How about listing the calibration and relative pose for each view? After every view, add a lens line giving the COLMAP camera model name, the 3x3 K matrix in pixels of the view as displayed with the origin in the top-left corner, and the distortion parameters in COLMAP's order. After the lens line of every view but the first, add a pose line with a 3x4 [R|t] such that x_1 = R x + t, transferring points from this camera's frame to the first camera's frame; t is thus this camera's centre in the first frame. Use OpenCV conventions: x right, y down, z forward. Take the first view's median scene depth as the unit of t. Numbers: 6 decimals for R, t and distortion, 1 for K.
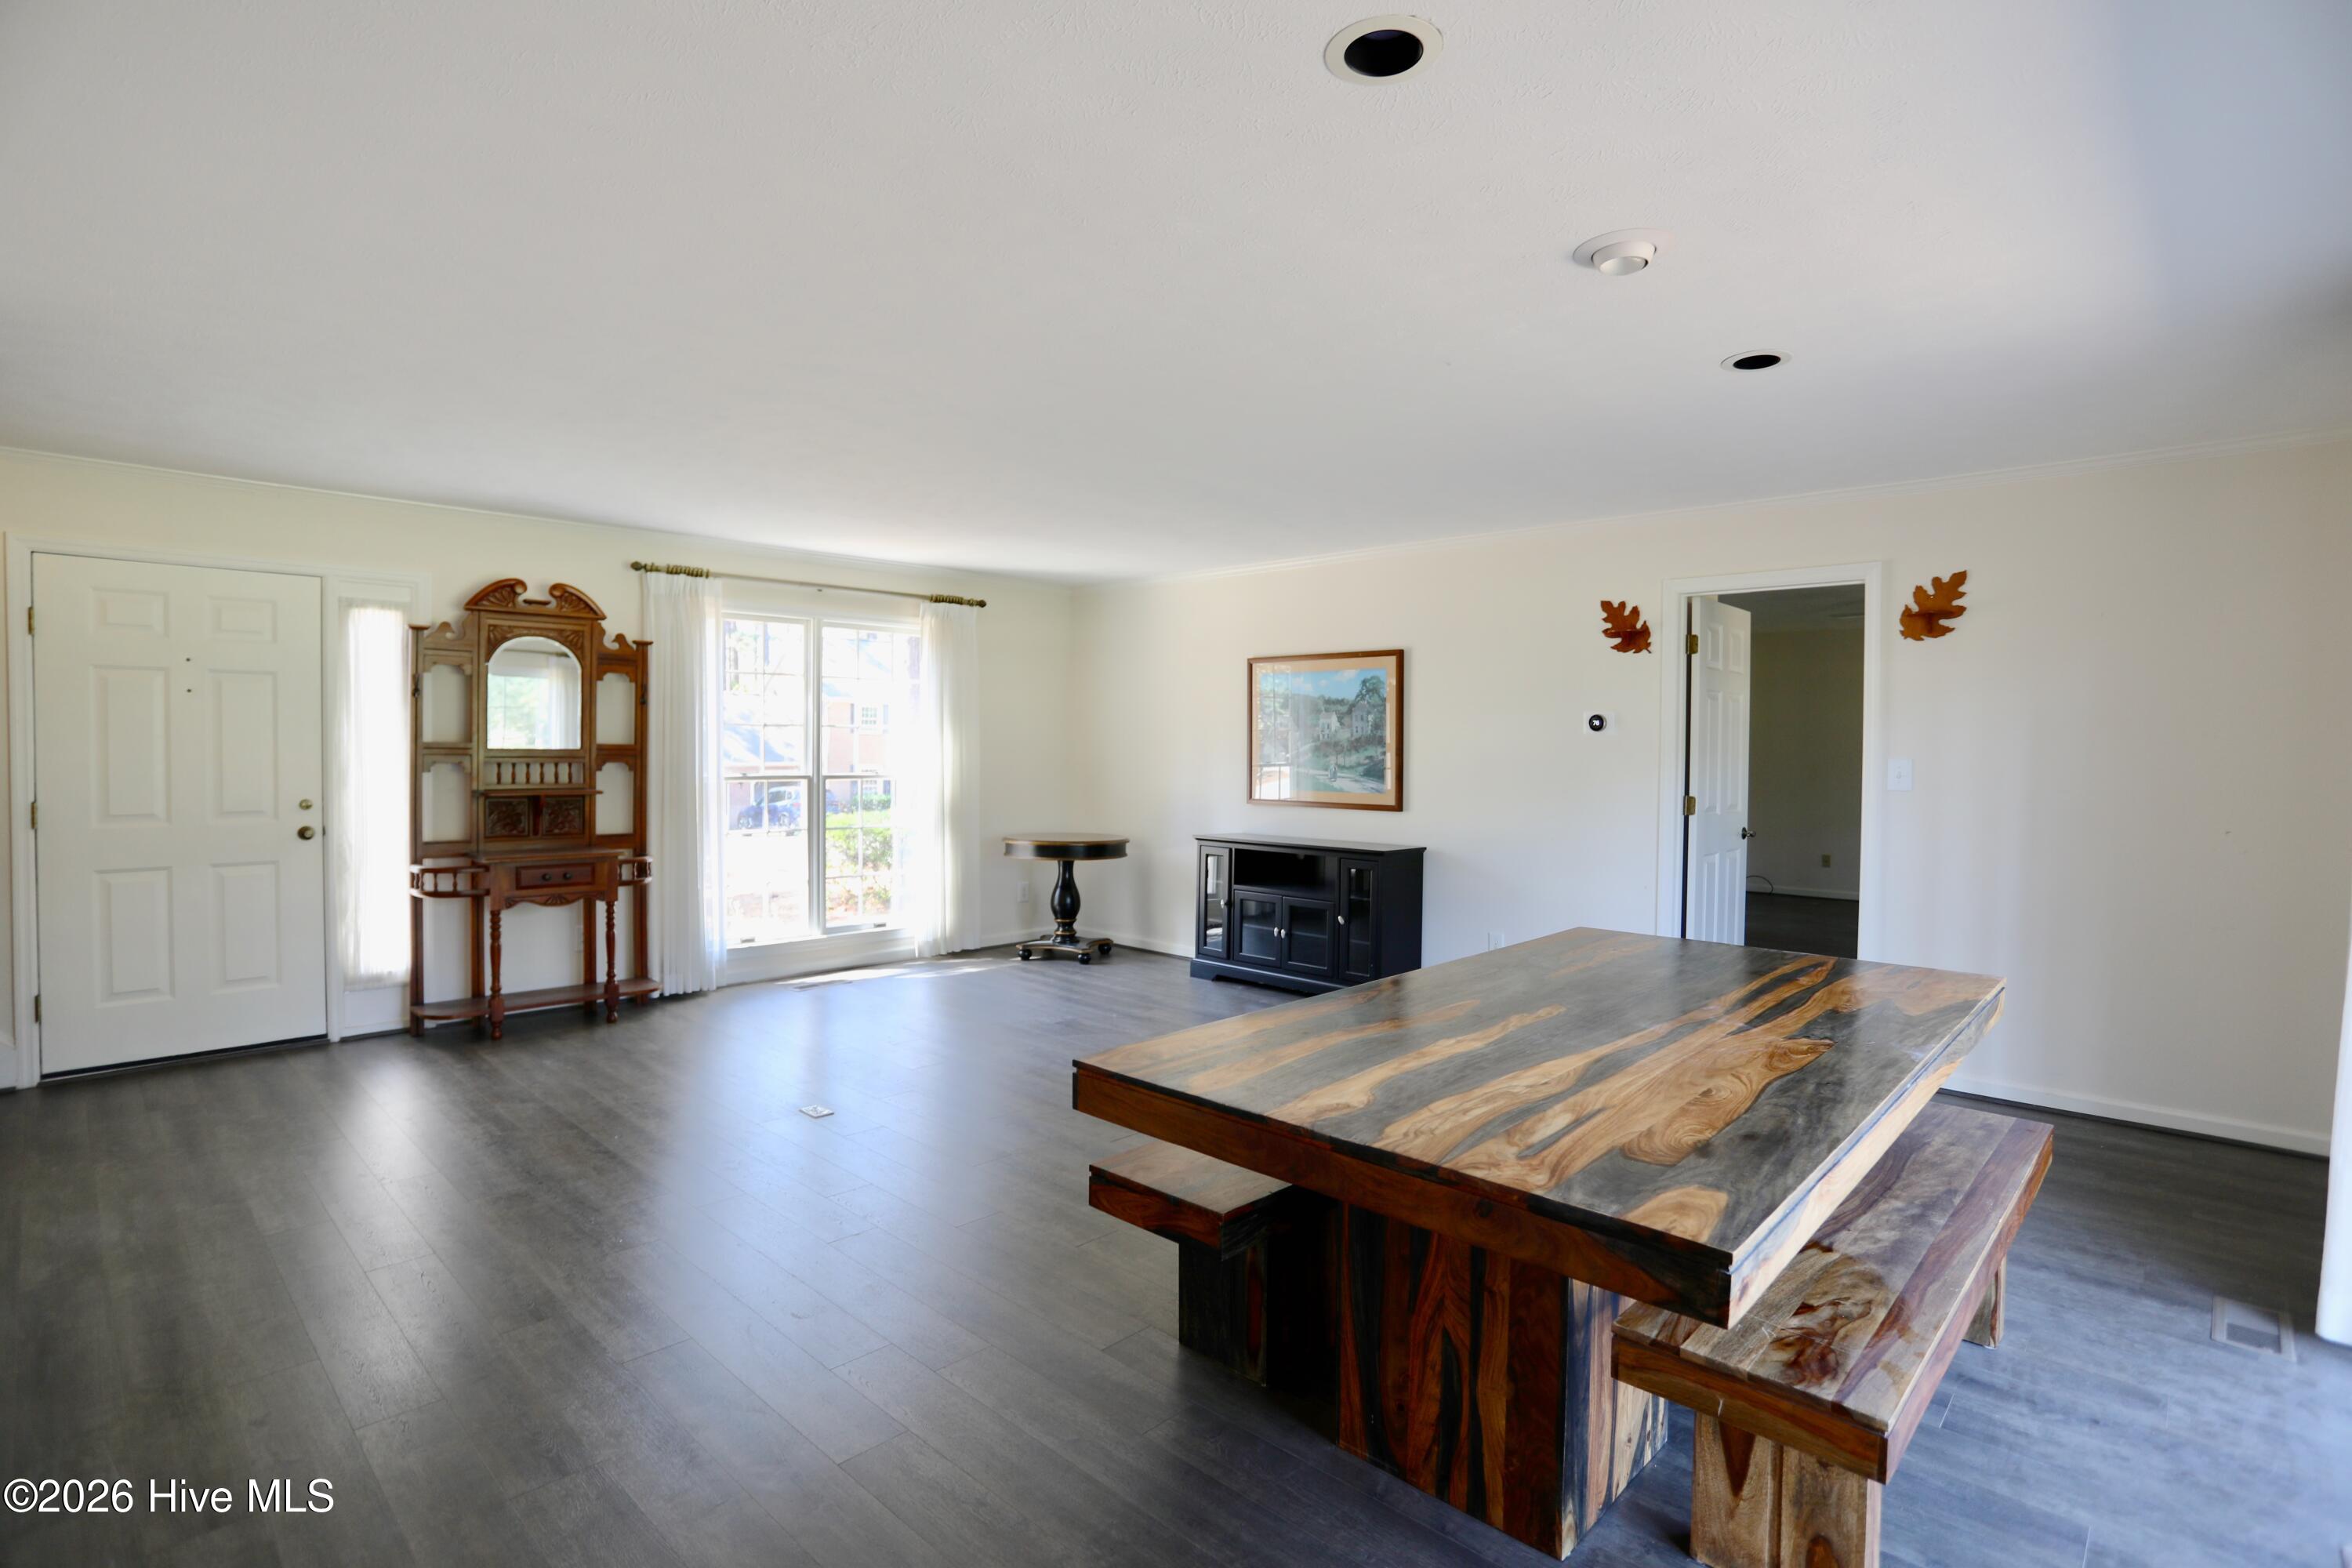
lens RADIAL K [[1141.0, 0, 1174.5], [0, 1141.0, 770.0], [0, 0, 1]] dist [-0.072506, 0.028524]
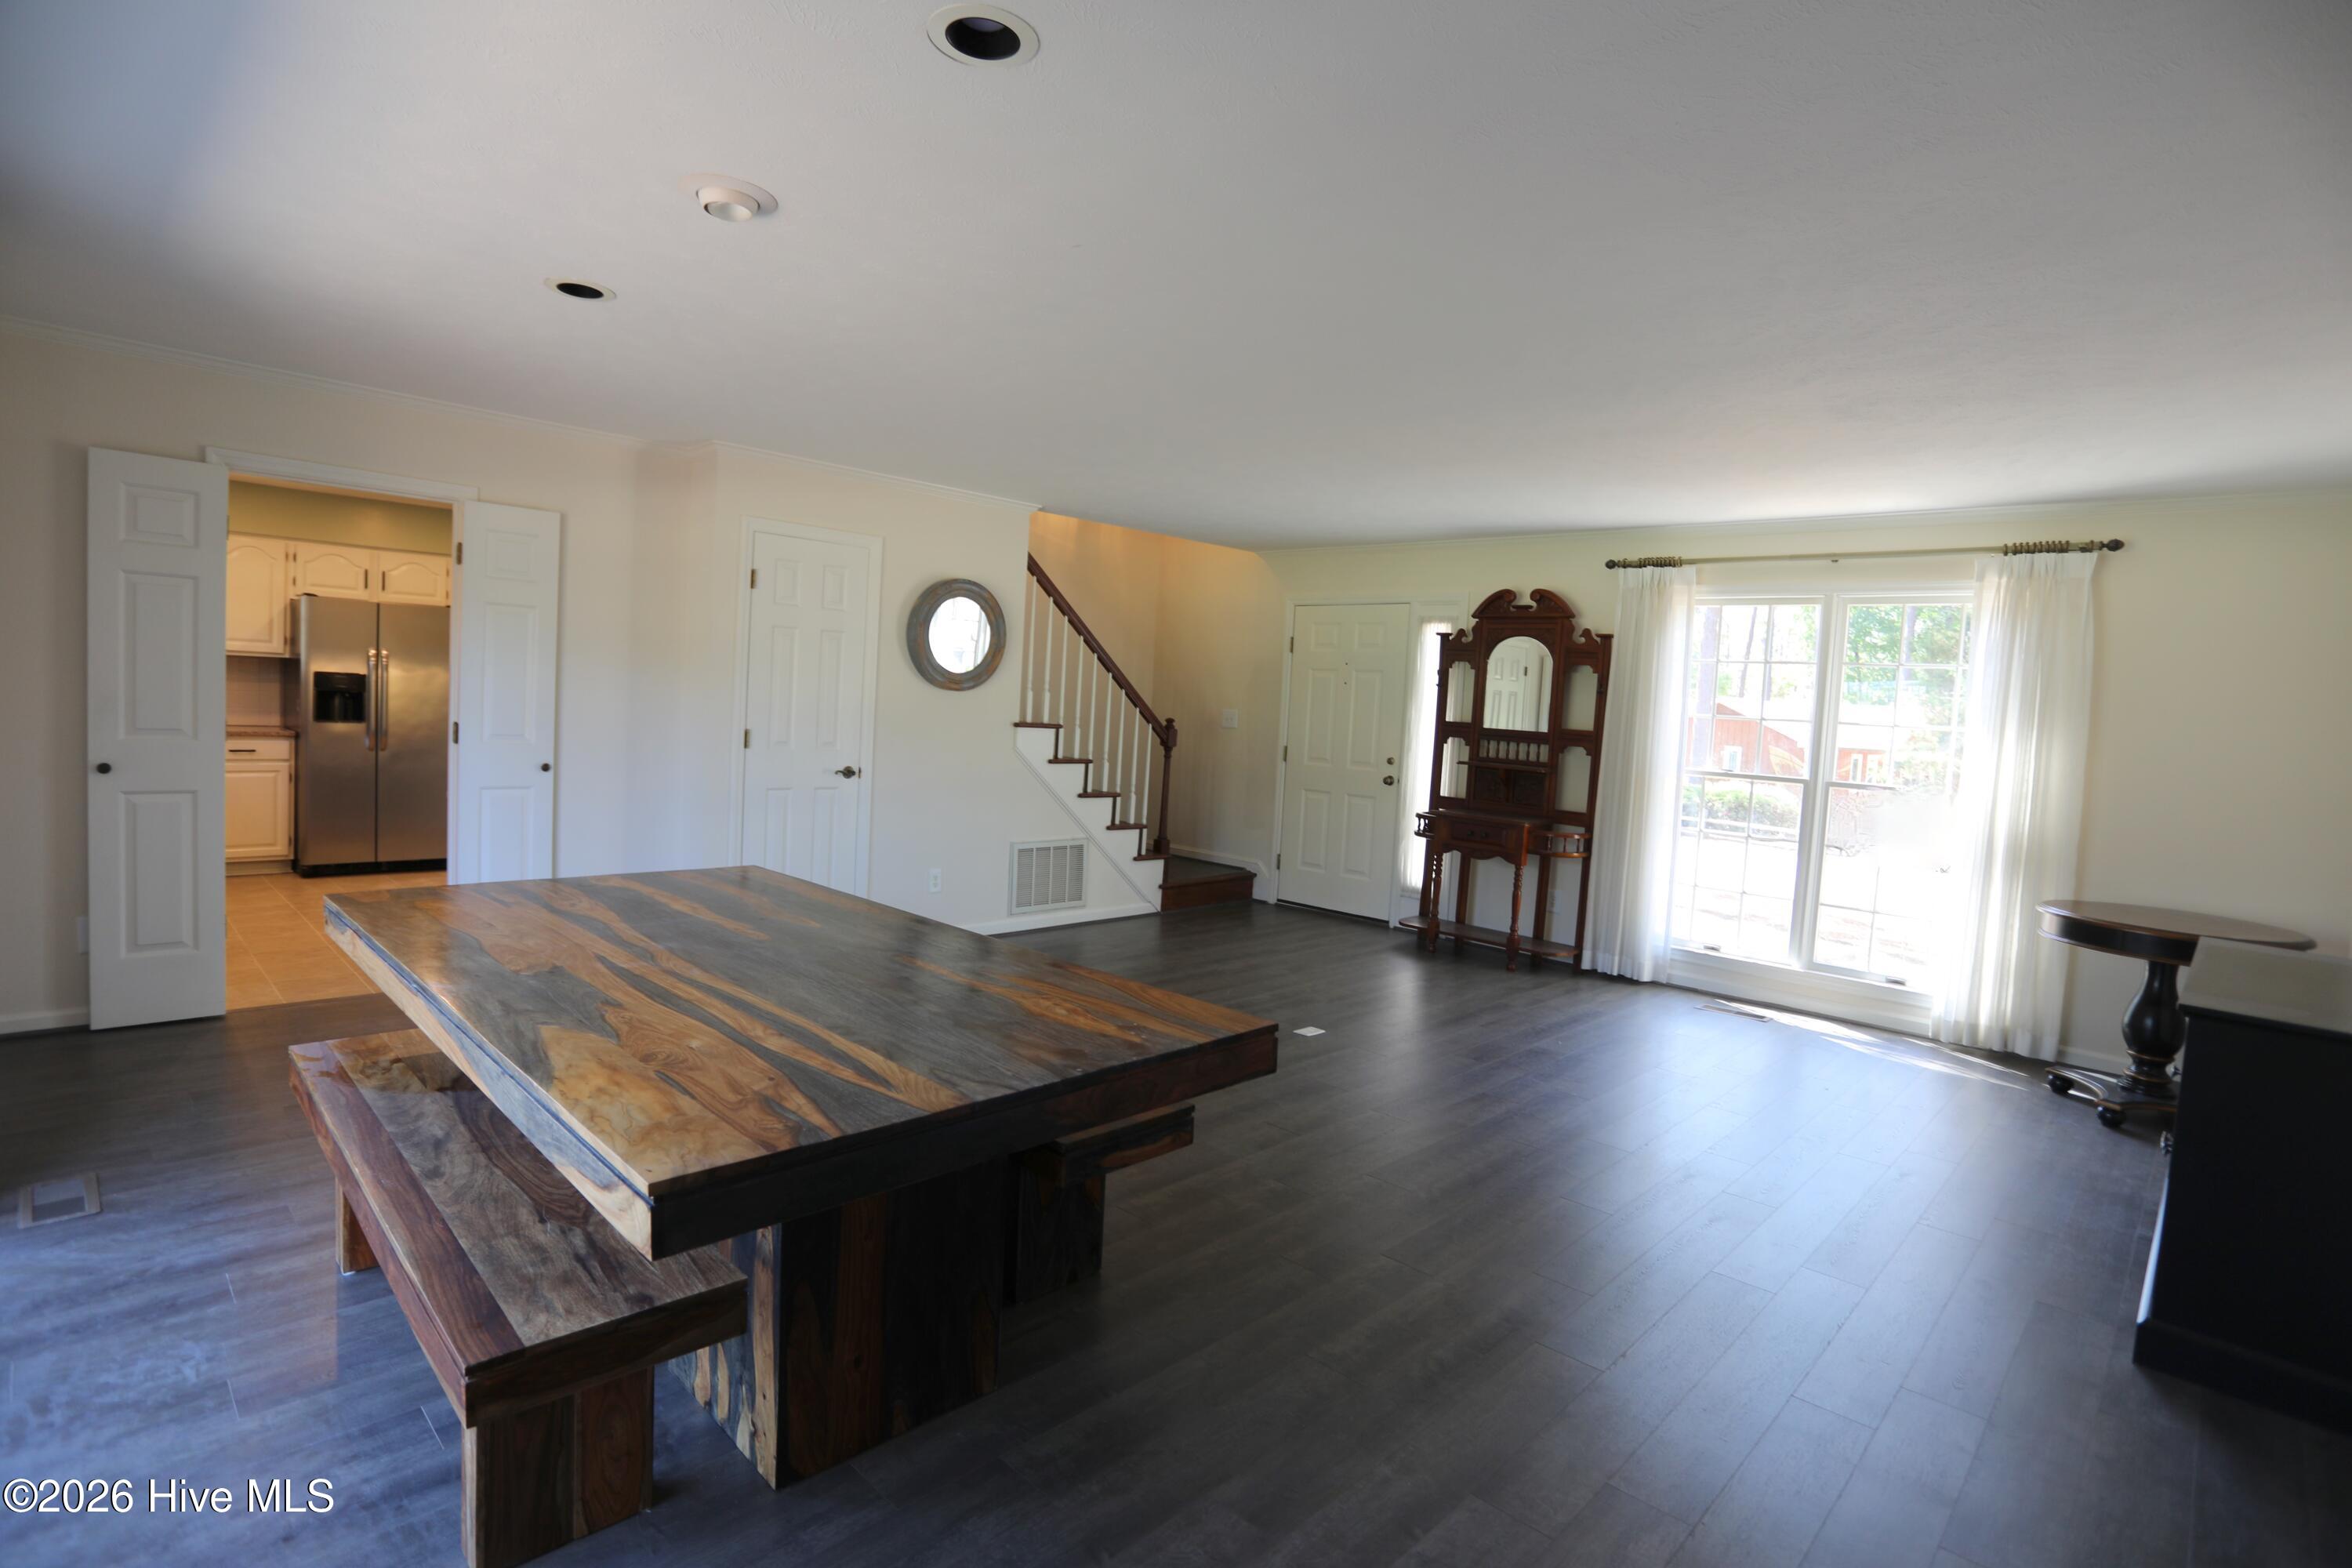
lens RADIAL K [[1141.0, 0, 1174.5], [0, 1141.0, 770.0], [0, 0, 1]] dist [-0.072506, 0.028524]
pose [[-0.000454, 0.053851, -0.998549, 0.622656], [-0.076419, 0.995627, 0.053728, -0.013494], [0.997076, 0.076332, 0.003663, 0.620763]]
